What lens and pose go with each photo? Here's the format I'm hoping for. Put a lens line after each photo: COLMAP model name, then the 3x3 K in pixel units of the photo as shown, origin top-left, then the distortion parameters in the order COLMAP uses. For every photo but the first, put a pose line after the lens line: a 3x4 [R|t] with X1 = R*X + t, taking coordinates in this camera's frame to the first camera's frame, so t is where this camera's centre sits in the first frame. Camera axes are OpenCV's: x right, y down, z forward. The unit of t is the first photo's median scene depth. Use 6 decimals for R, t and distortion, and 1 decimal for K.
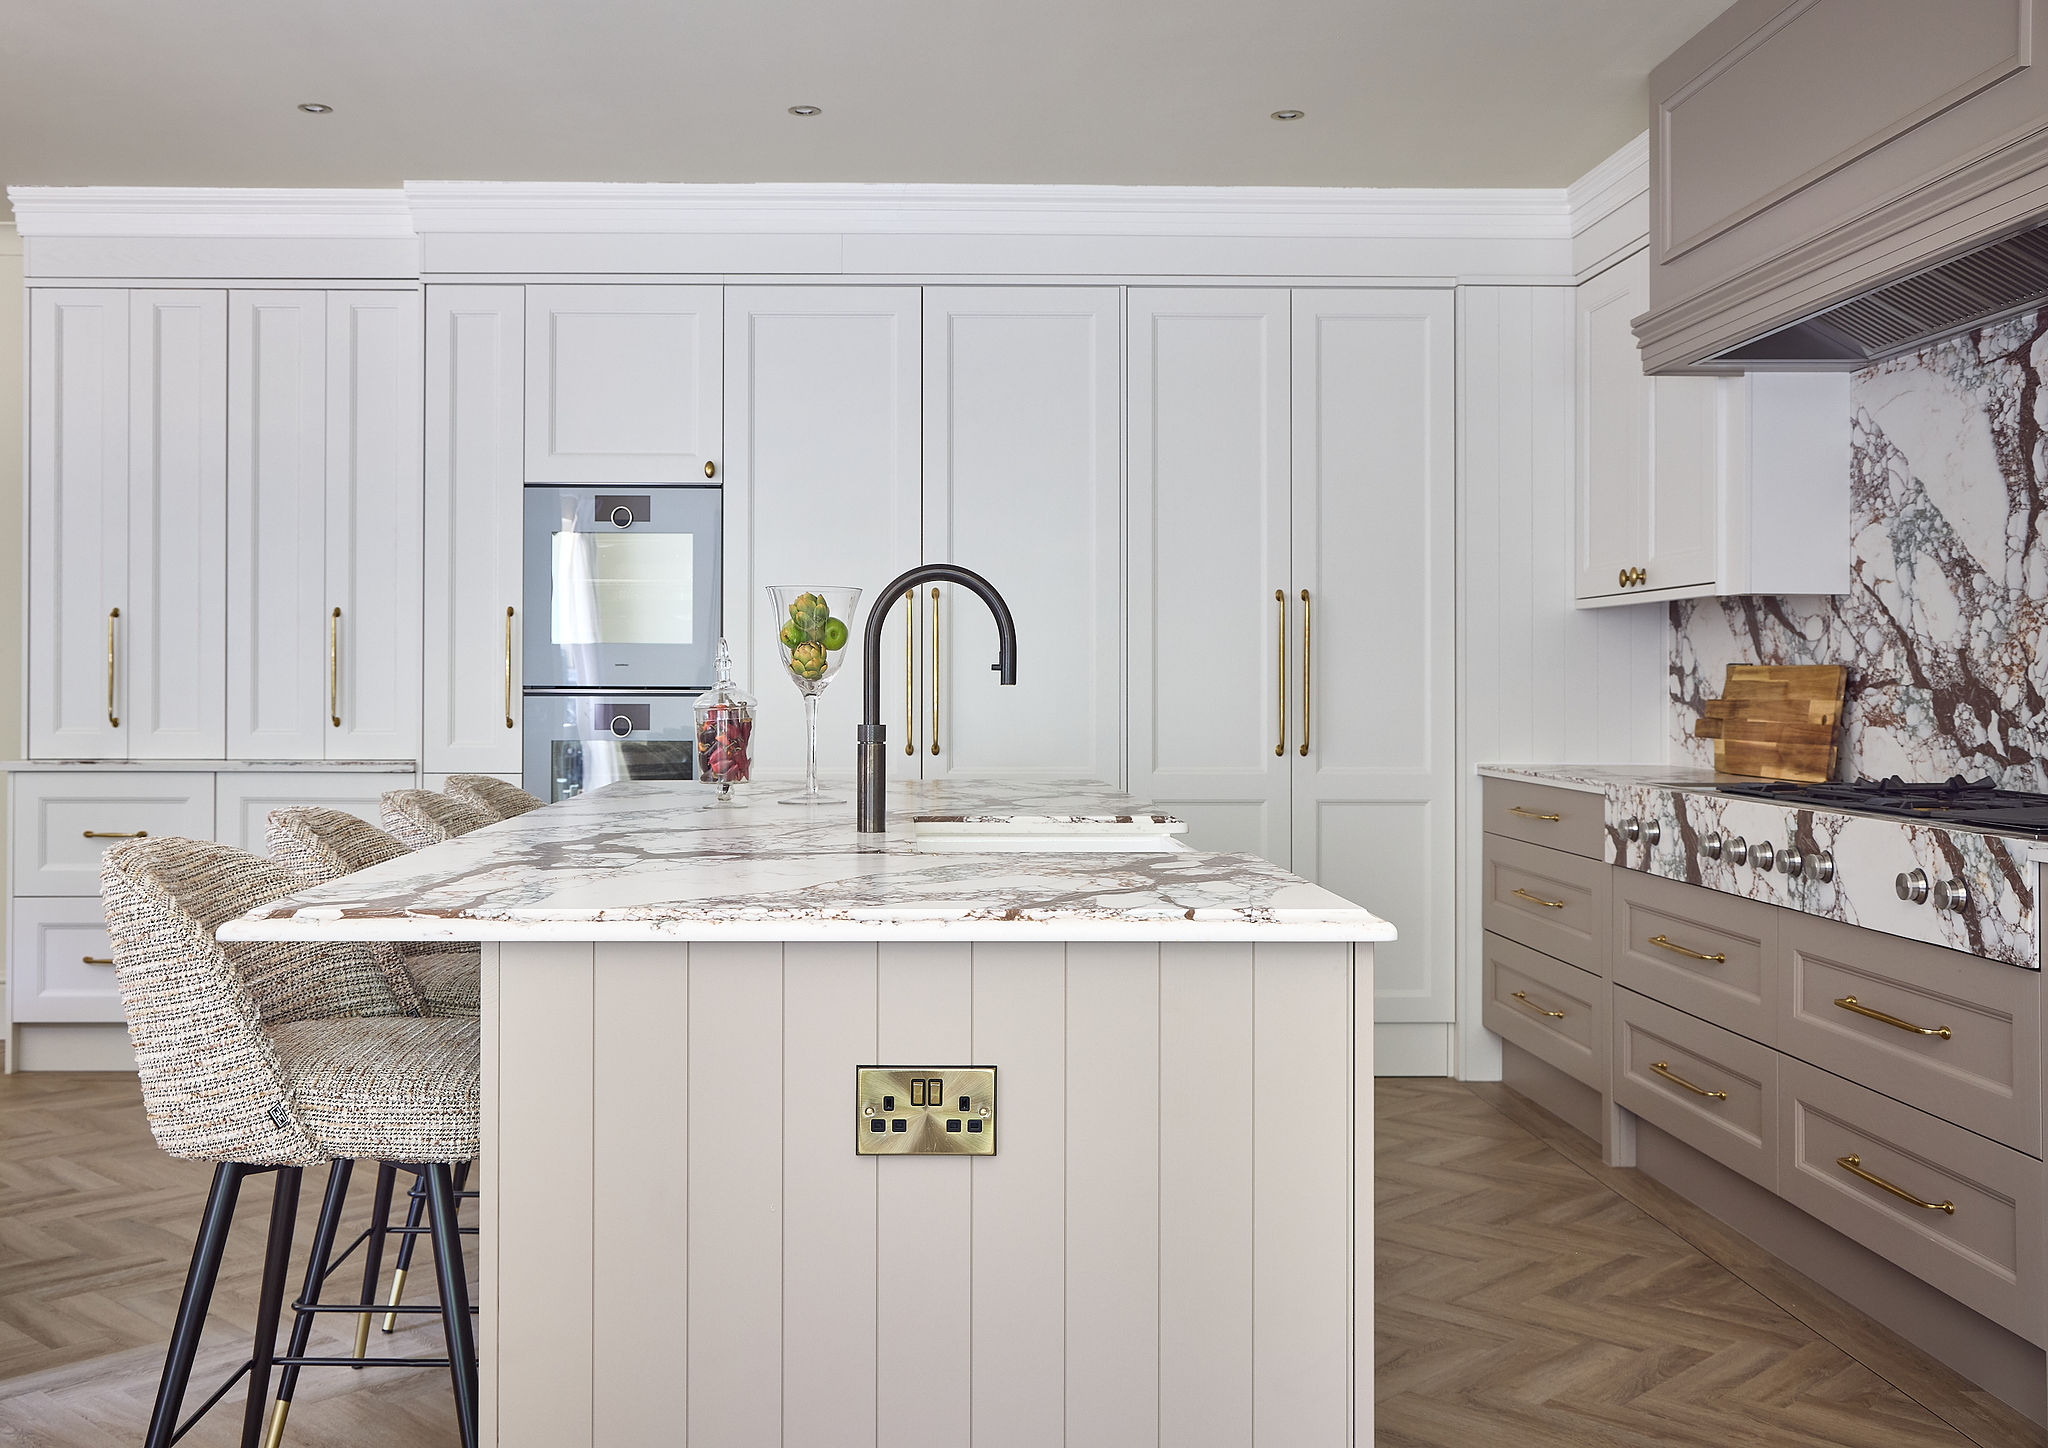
lens RADIAL K [[2107.6, 0, 1002.0], [0, 2107.6, 654.3], [0, 0, 1]] dist [0.040062, 0.000000]
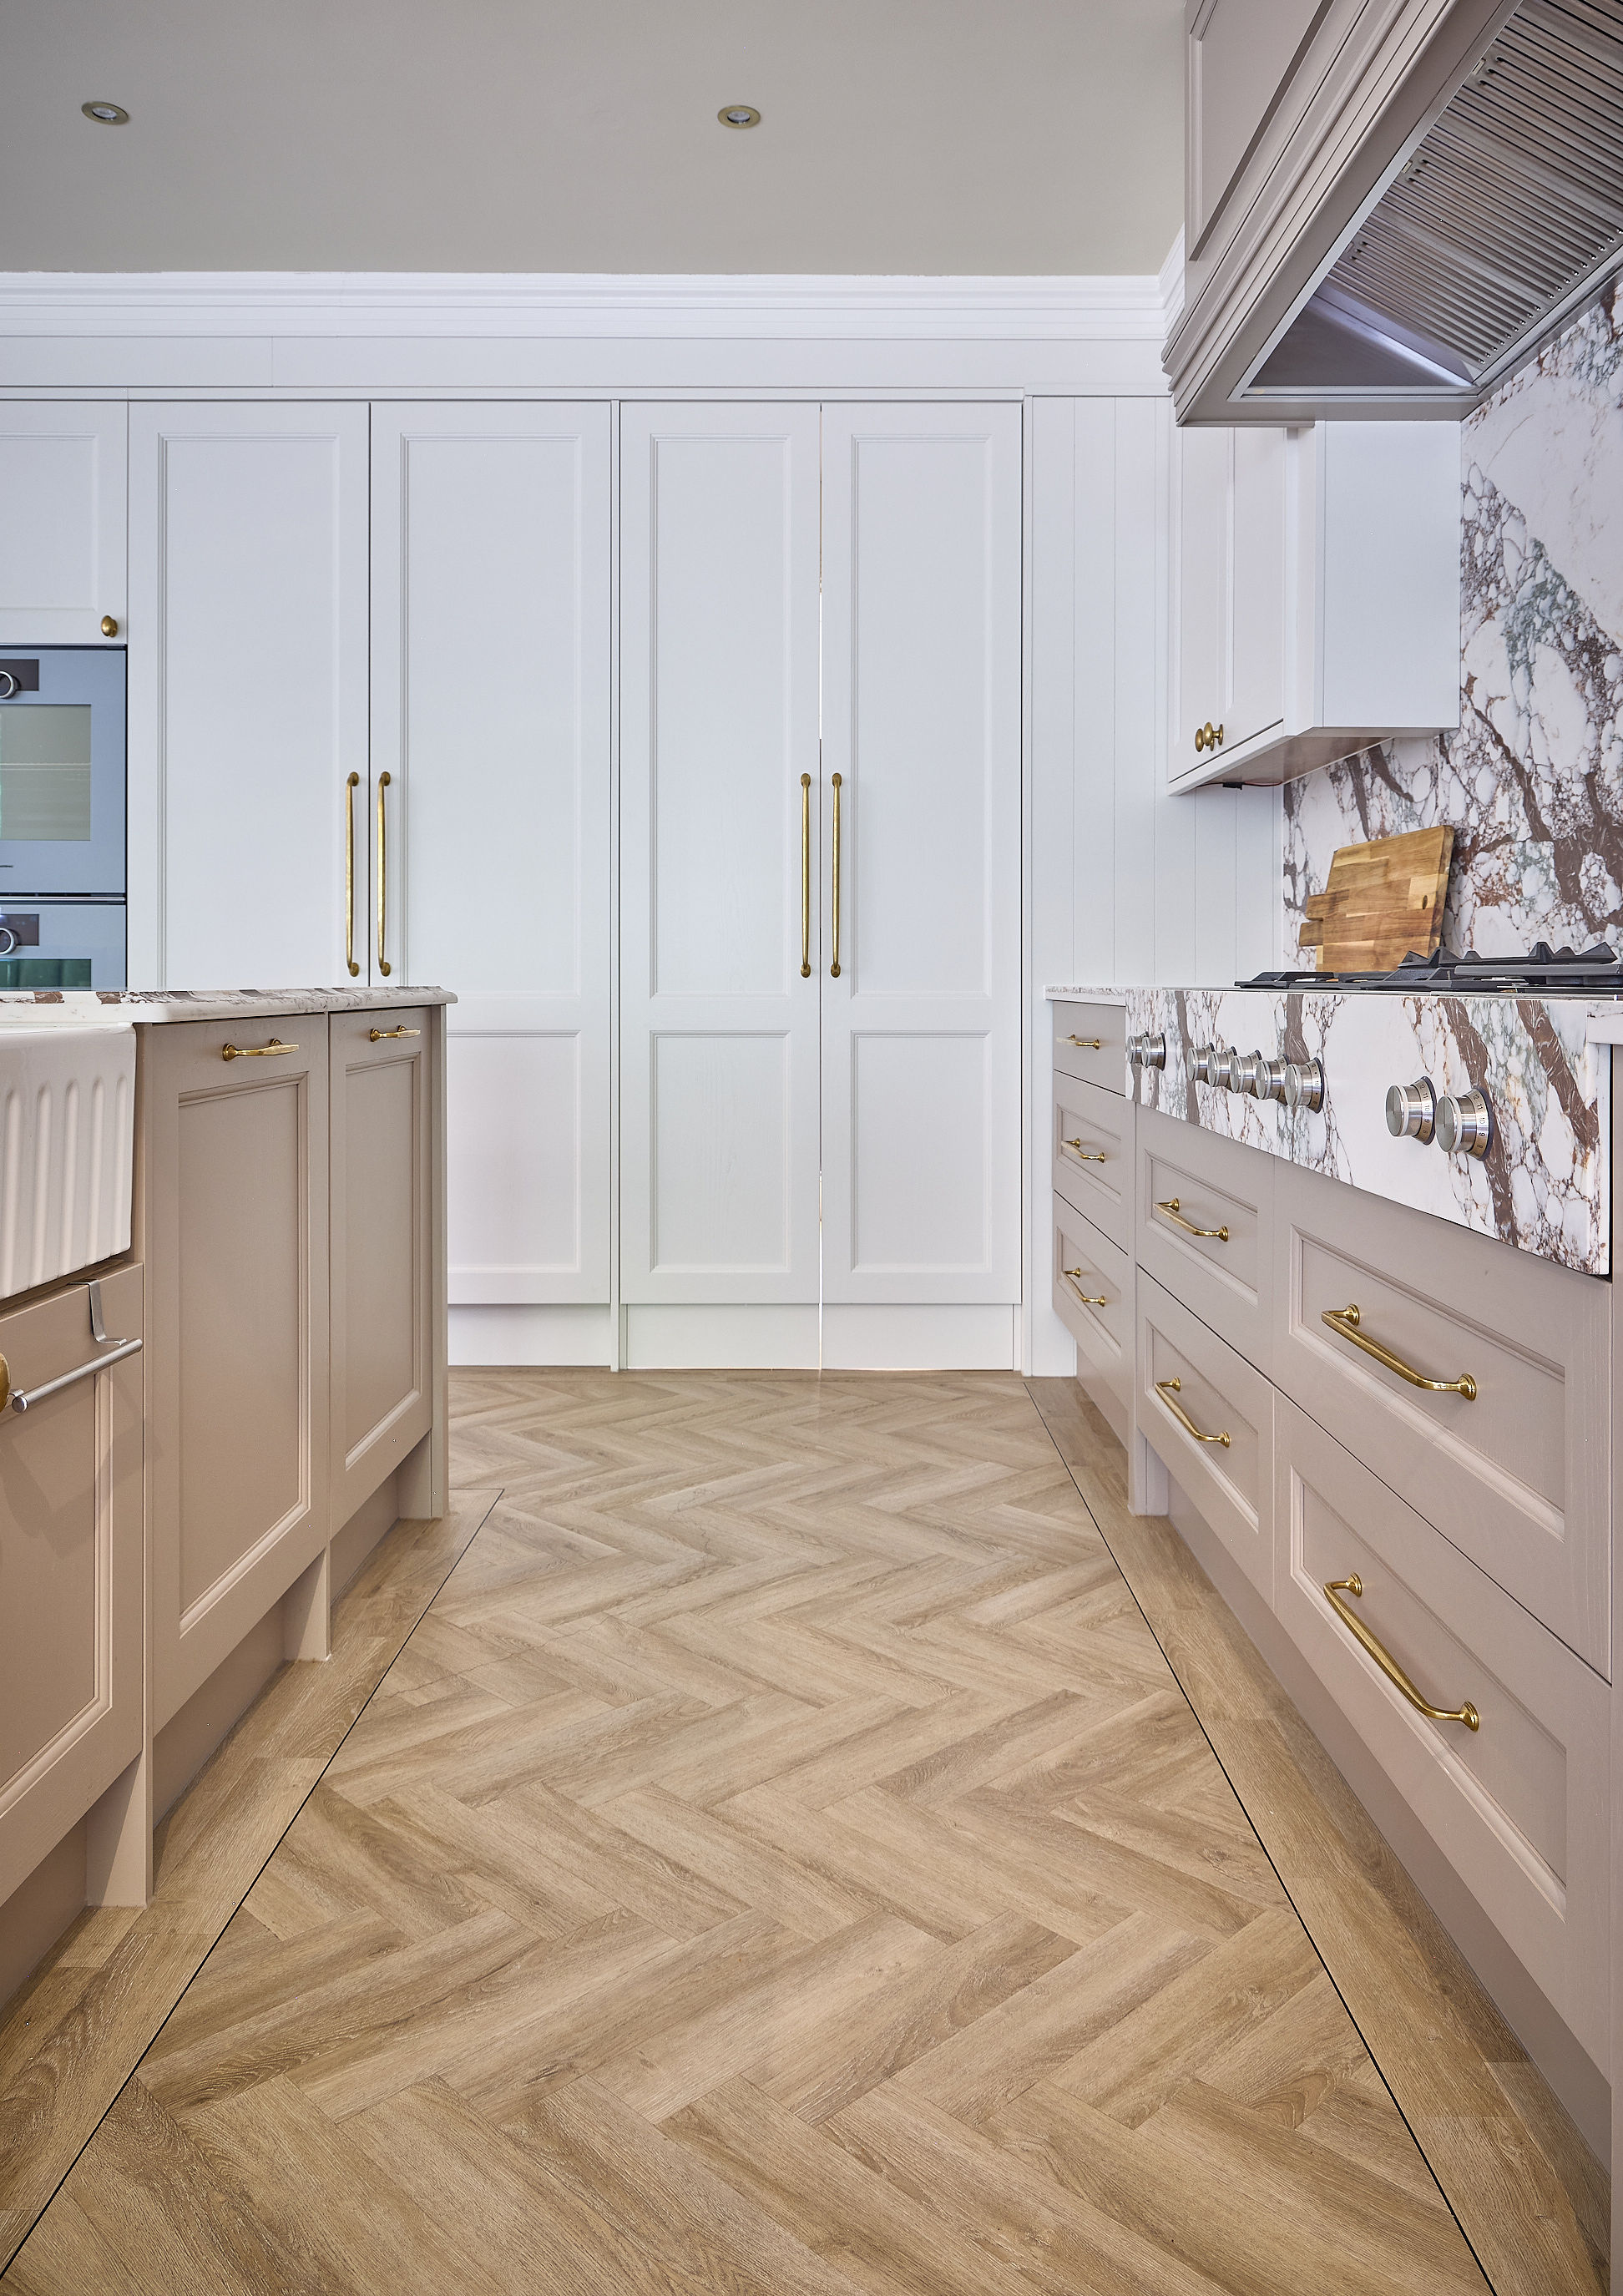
lens RADIAL K [[1765.7, 0, 894.8], [0, 1765.7, 965.4], [0, 0, 1]] dist [0.019924, -0.022098]
pose [[0.999892, -0.000622, -0.014655, 0.224463], [0.000685, 0.999991, 0.004238, 0.052165], [0.014652, -0.004248, 0.999884, 0.408462]]
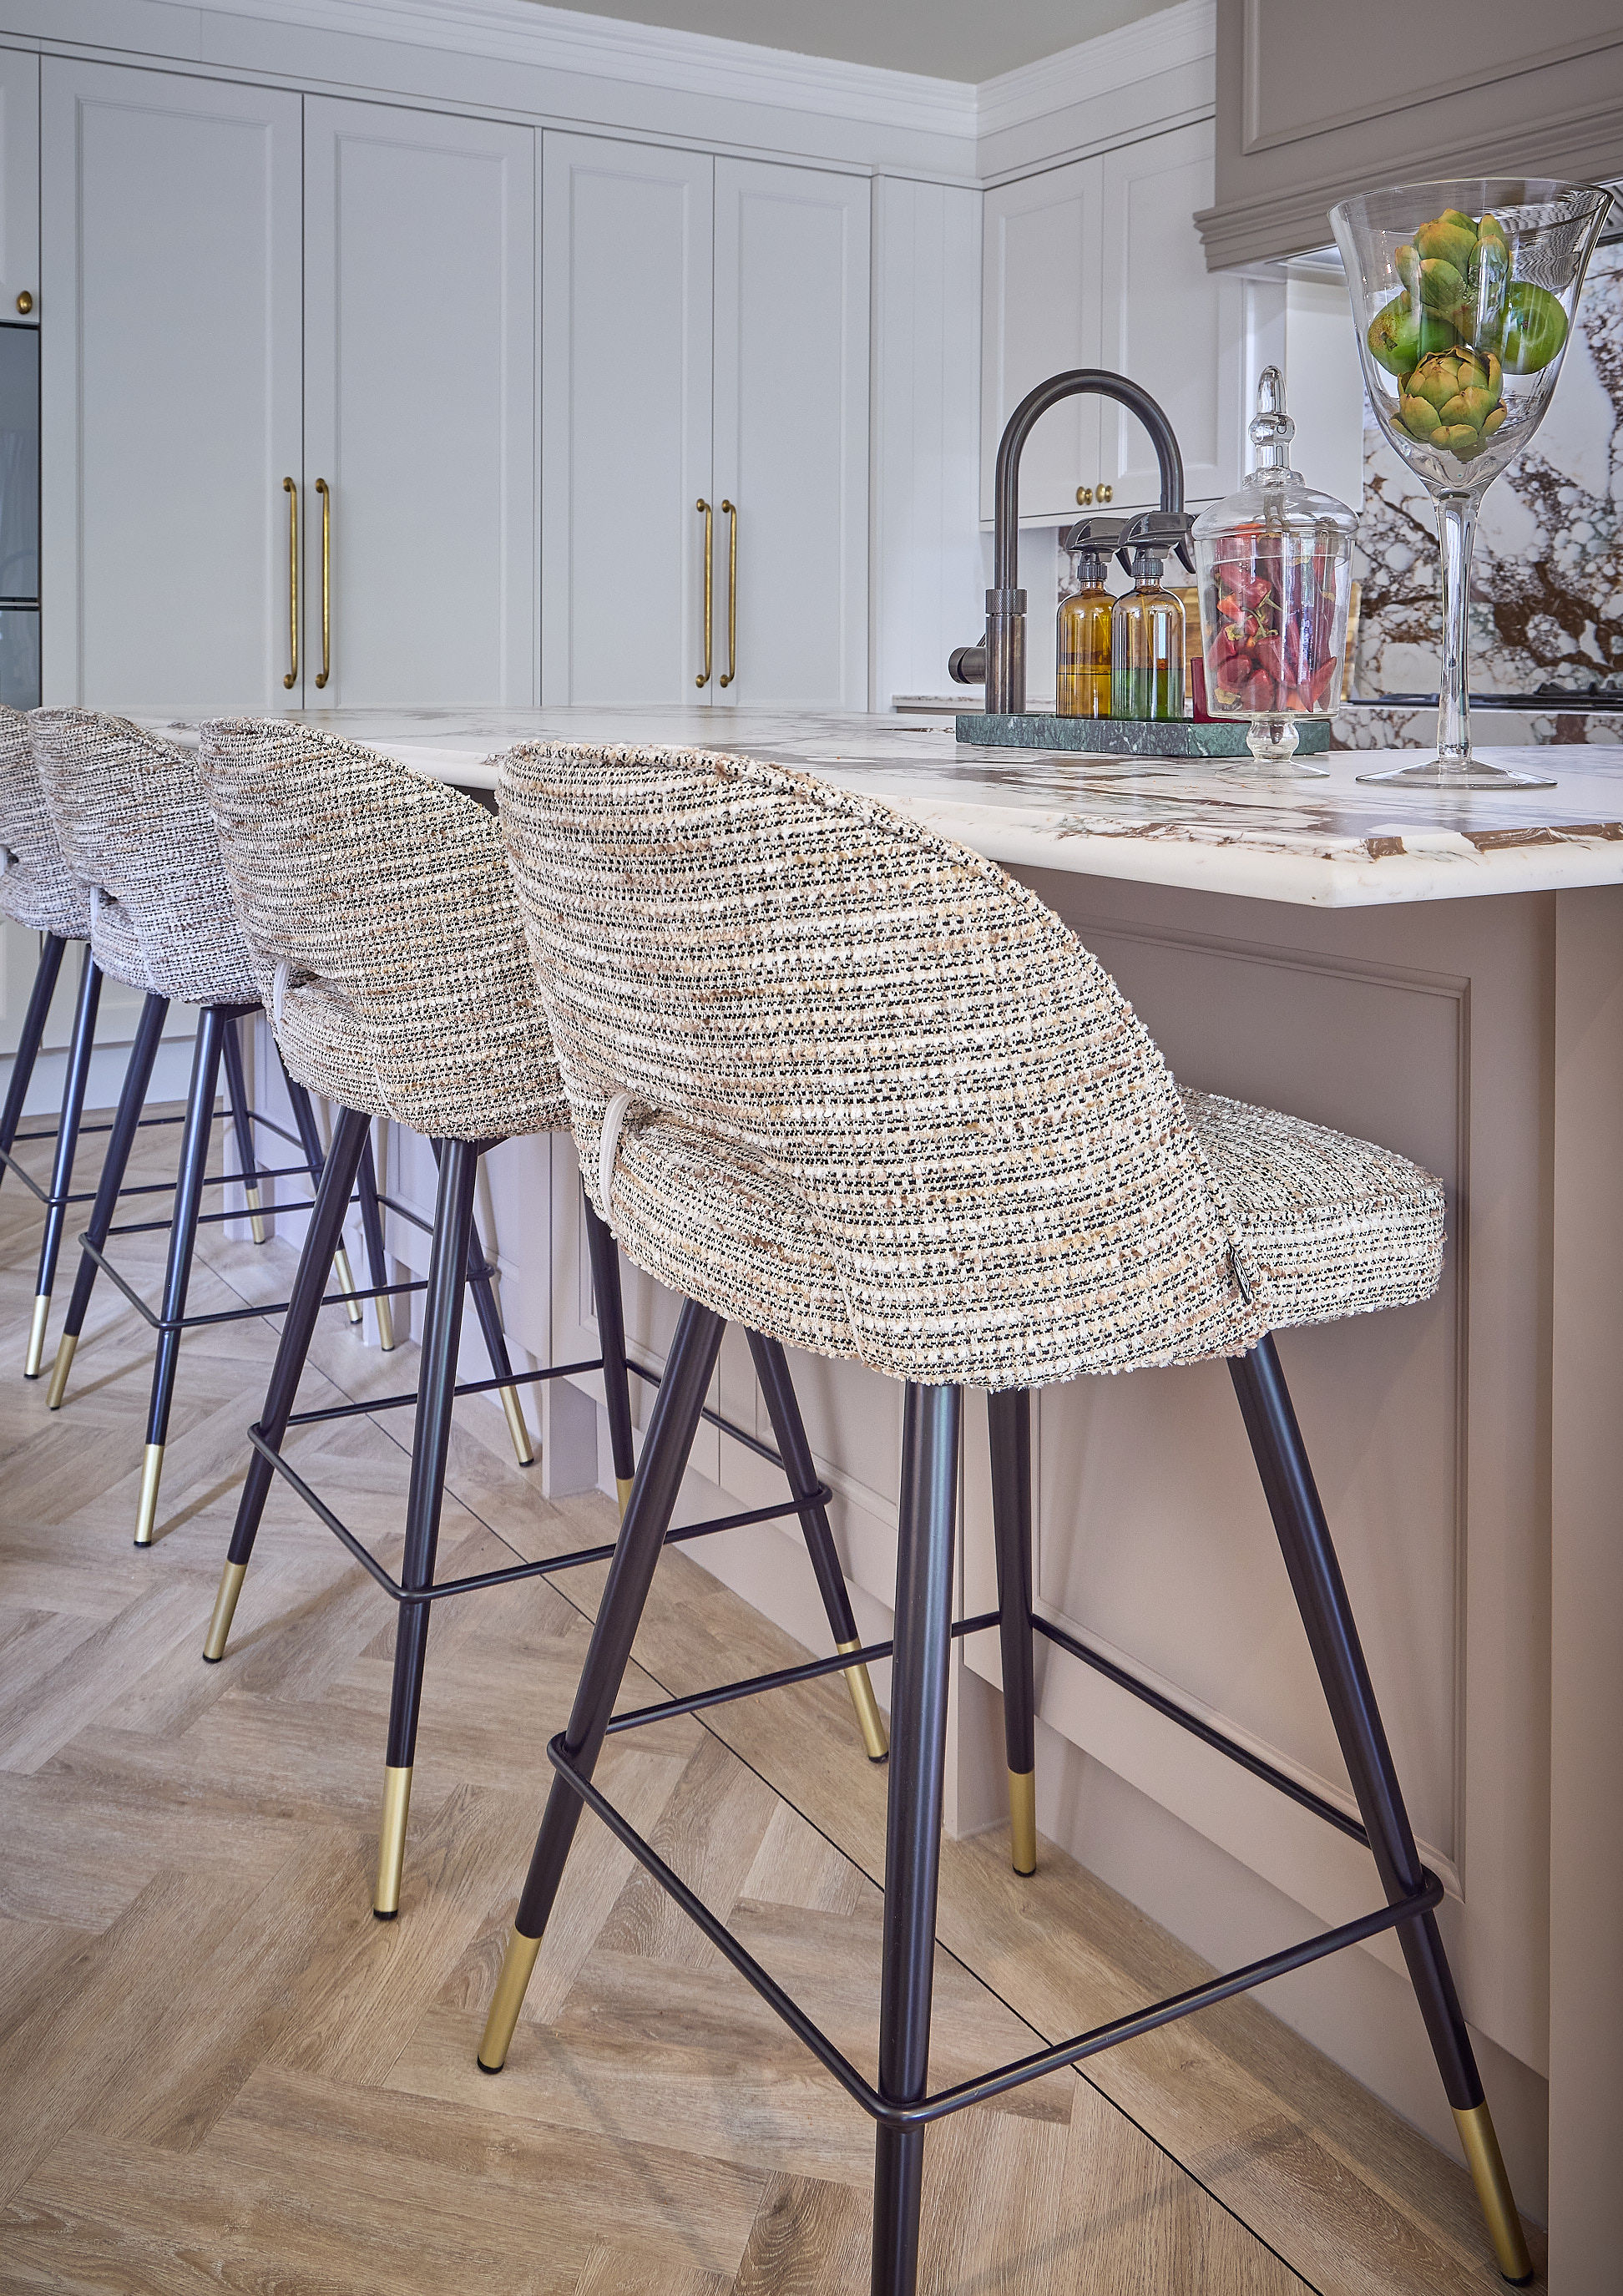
lens RADIAL K [[2042.1, 0, 861.6], [0, 2042.1, 704.8], [0, 0, 1]] dist [0.025898, -0.017681]
pose [[0.861843, -0.009399, 0.507088, -0.309545], [-0.008370, 0.999429, 0.032751, 0.034480], [-0.507106, -0.032470, 0.861272, 0.293395]]
